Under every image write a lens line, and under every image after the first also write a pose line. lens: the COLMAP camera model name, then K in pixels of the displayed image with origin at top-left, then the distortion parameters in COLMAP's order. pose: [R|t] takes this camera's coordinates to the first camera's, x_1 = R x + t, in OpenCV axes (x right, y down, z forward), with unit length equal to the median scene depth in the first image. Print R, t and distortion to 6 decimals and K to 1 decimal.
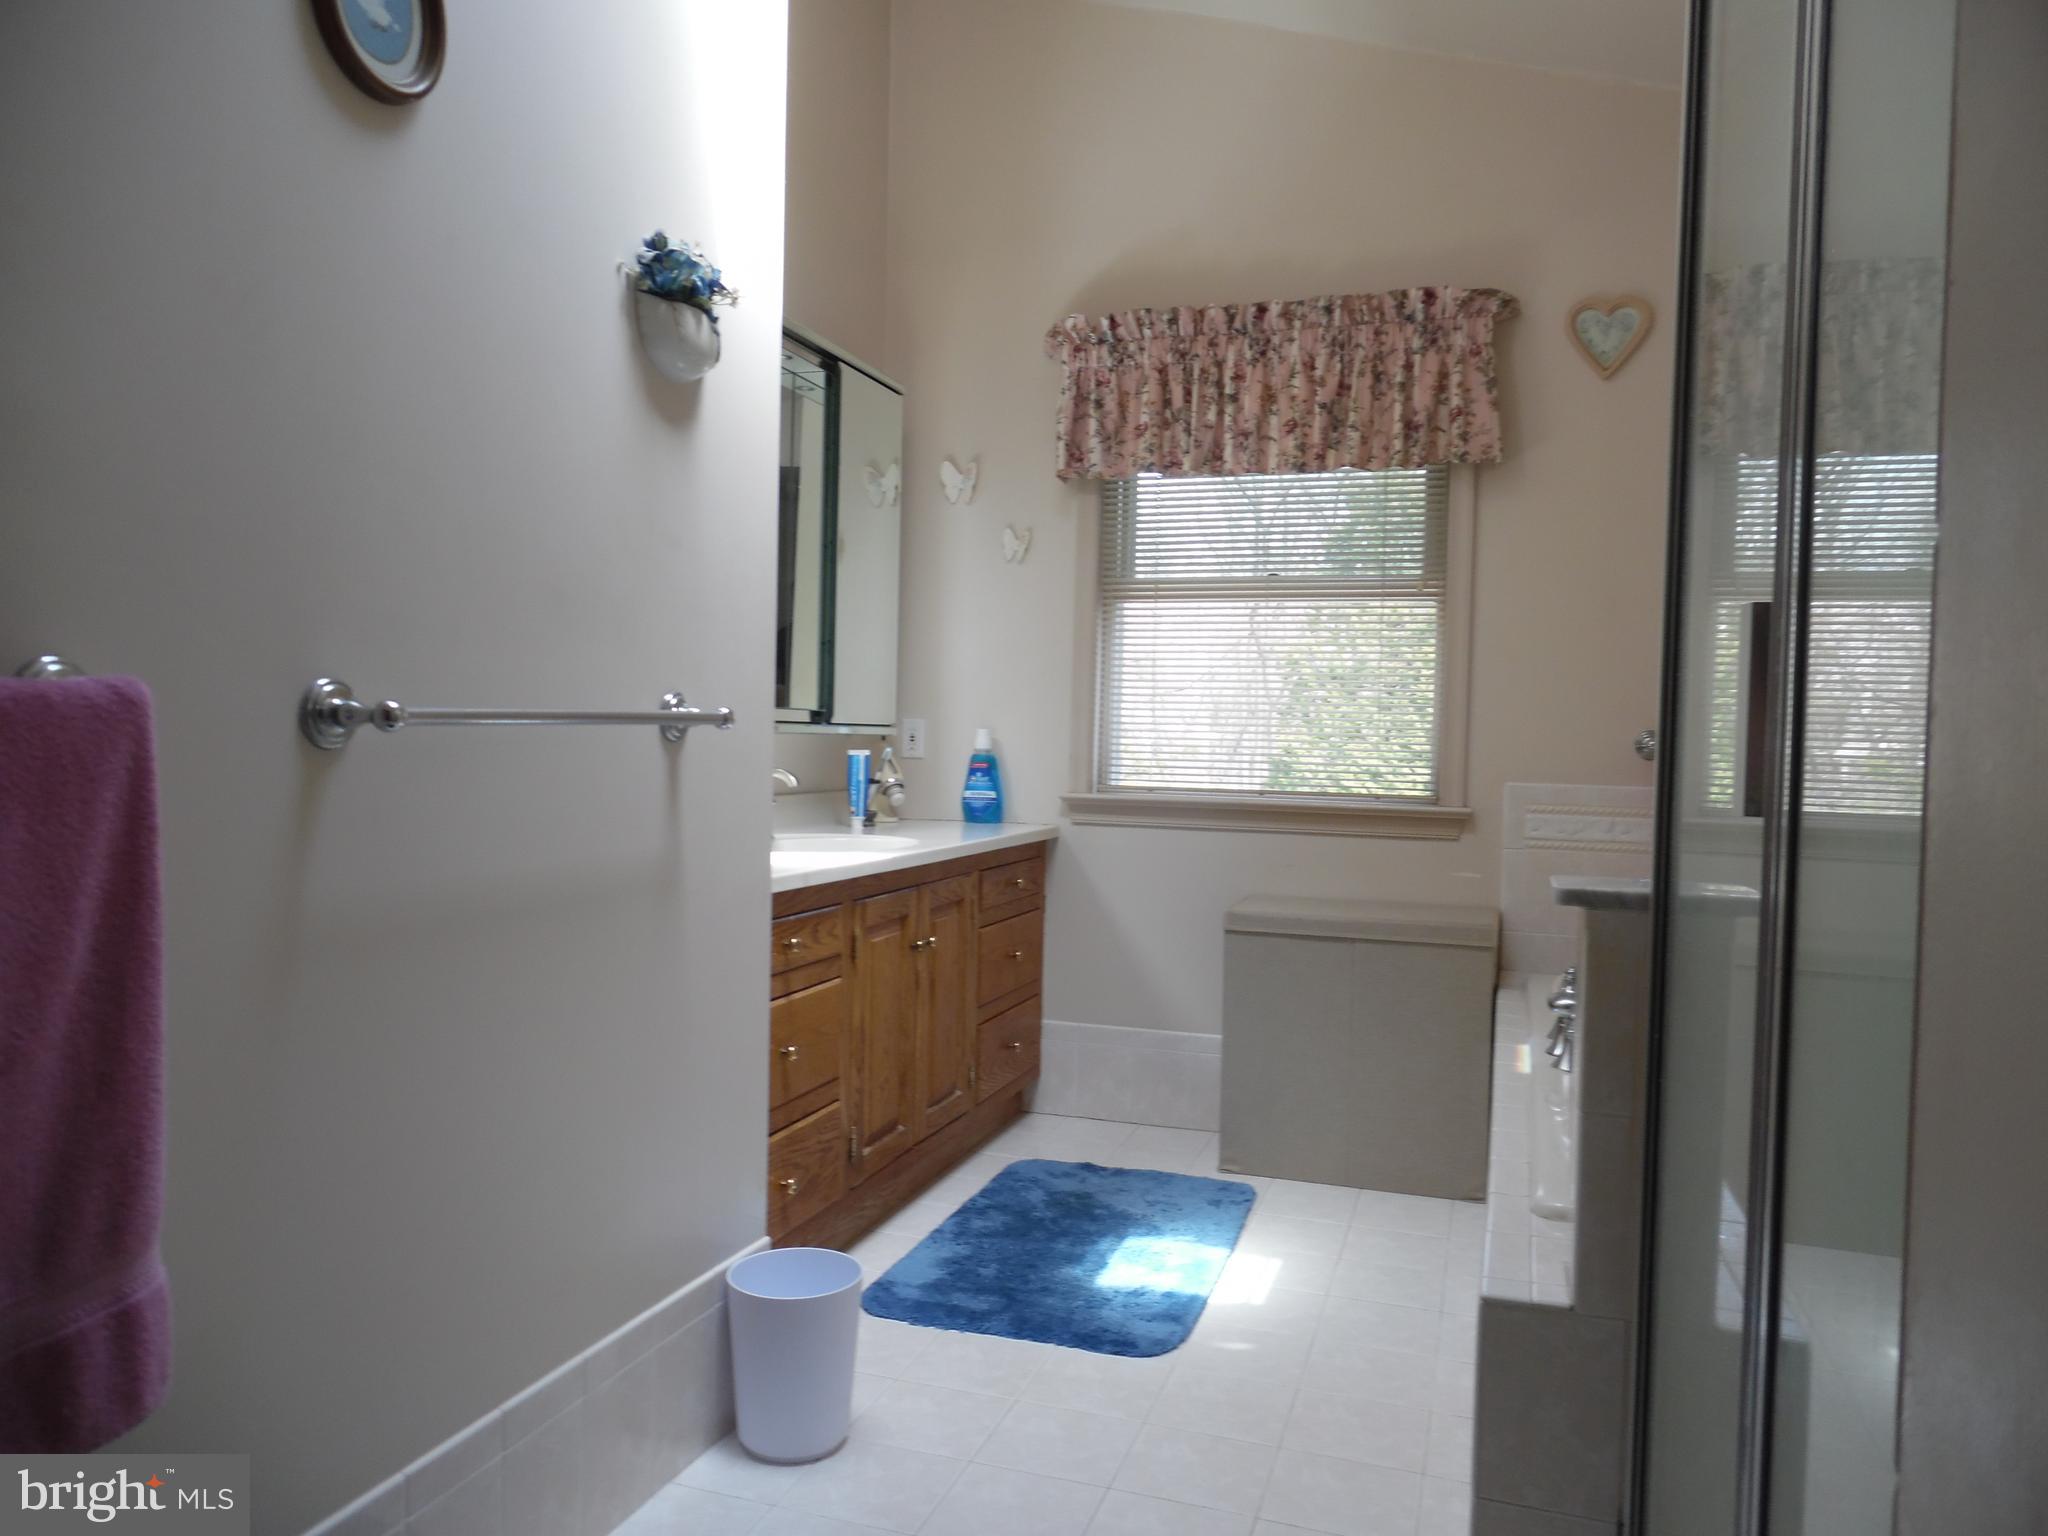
lens RADIAL K [[1435.0, 0, 1012.5], [0, 1435.0, 765.2], [0, 0, 1]] dist [-0.009410, 0.013413]
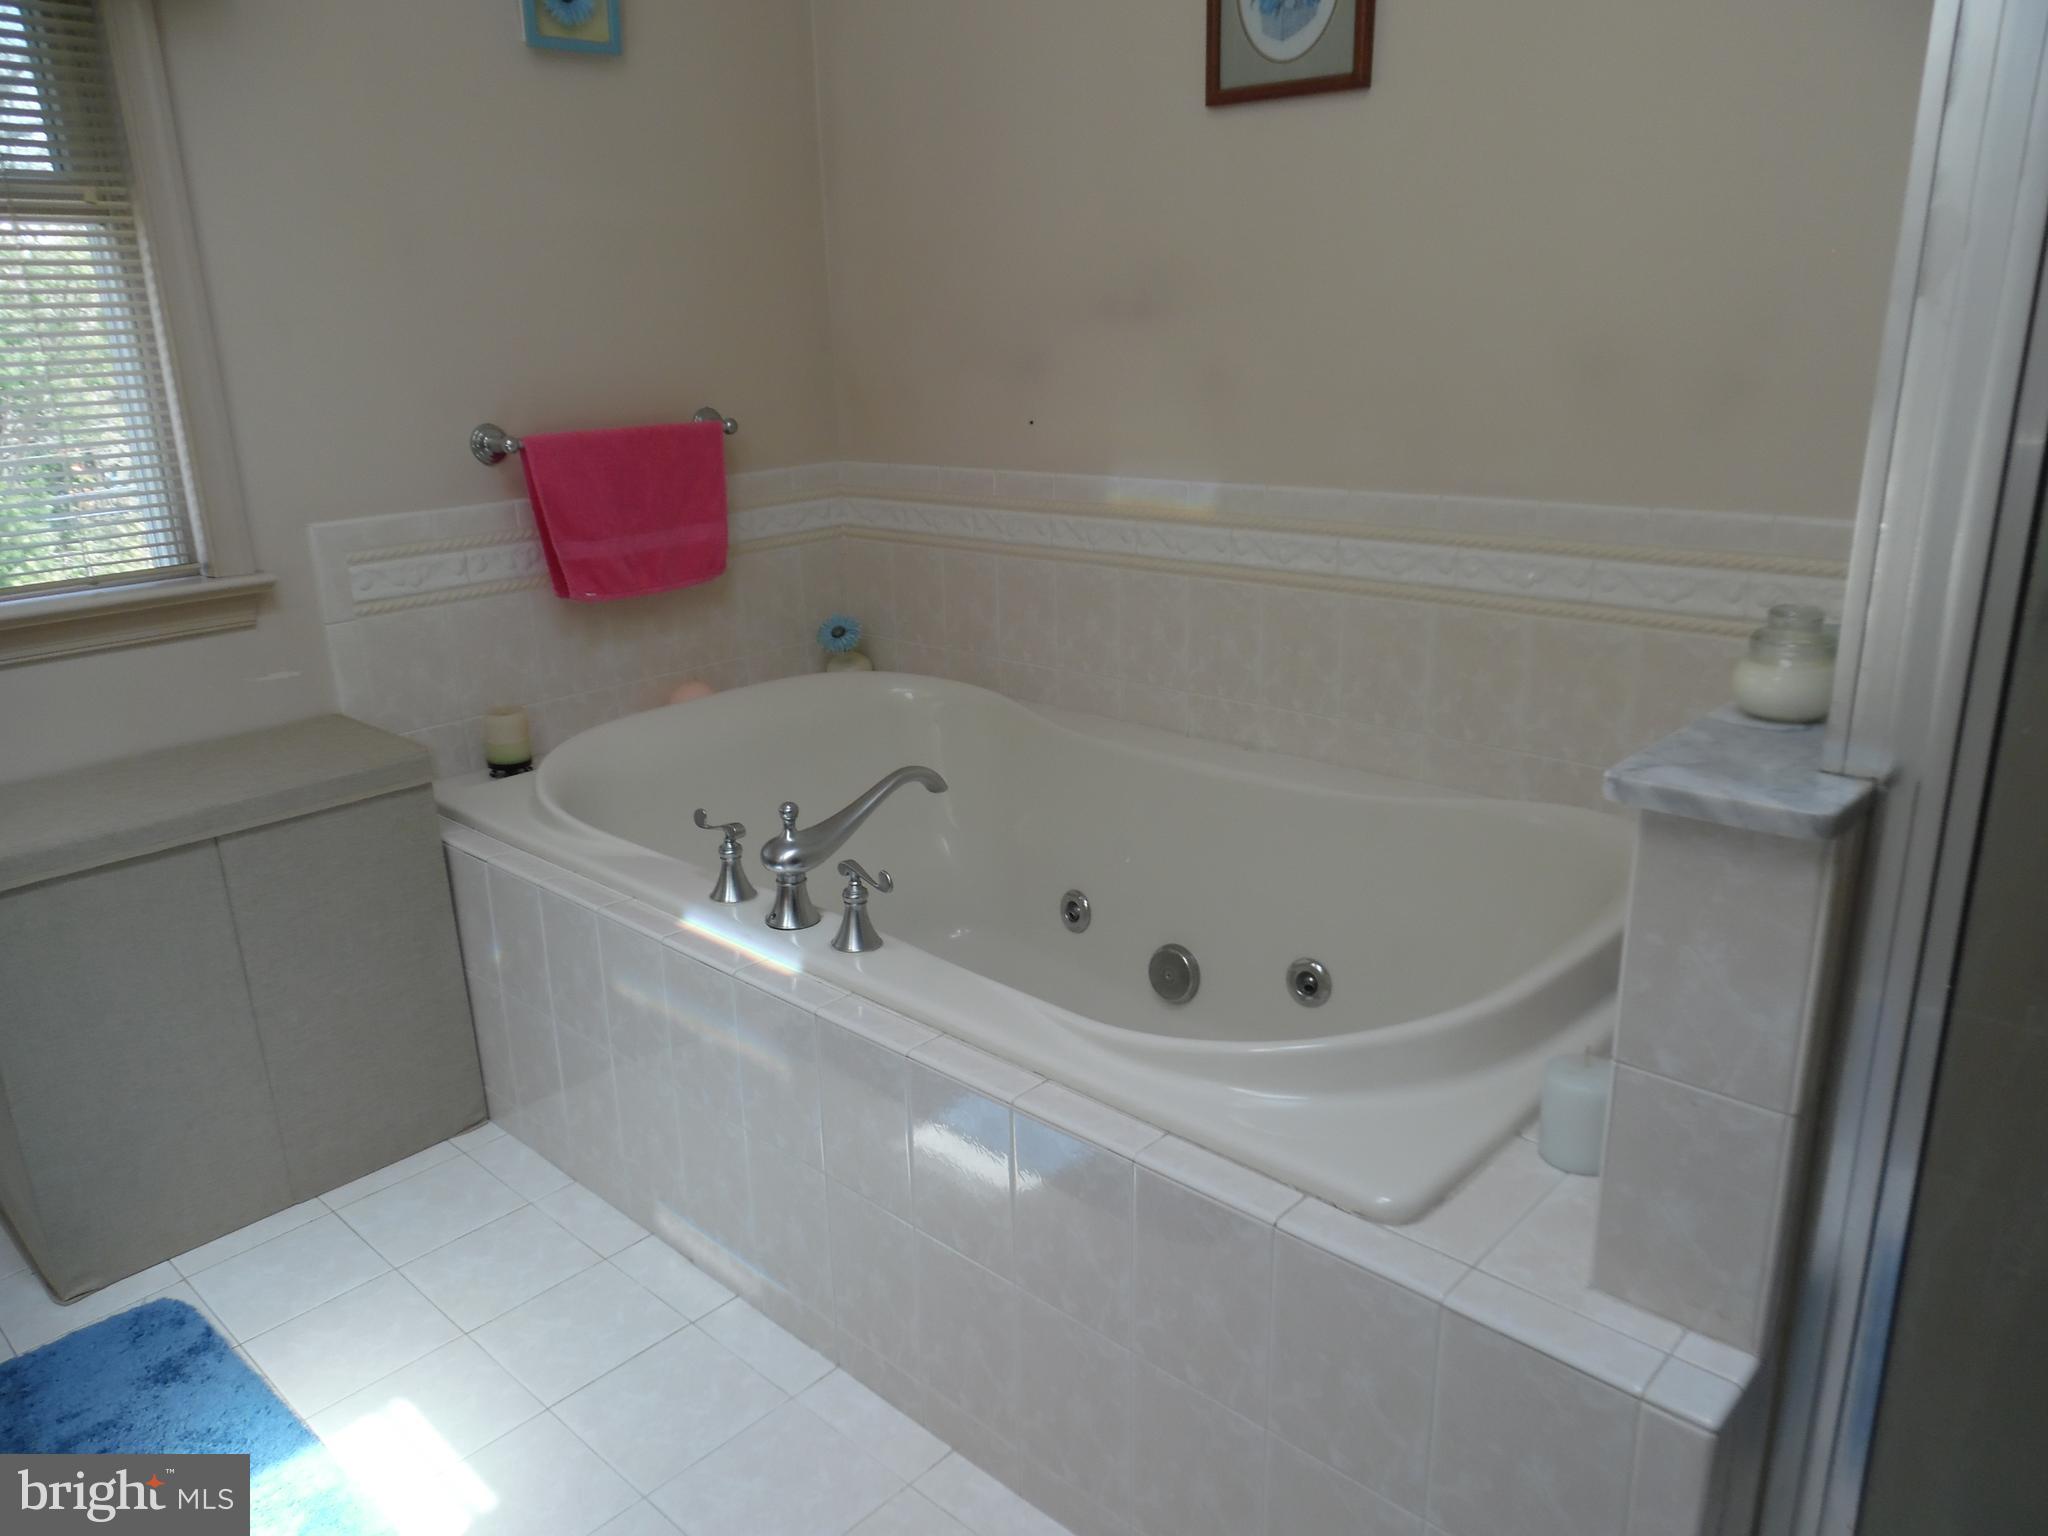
lens RADIAL K [[1435.0, 0, 1012.5], [0, 1435.0, 765.2], [0, 0, 1]] dist [-0.009410, 0.013413]
pose [[0.415446, -0.297311, 0.859657, -0.116814], [0.069539, 0.952690, 0.295880, -0.054770], [-0.906956, -0.063143, 0.416466, 0.436310]]
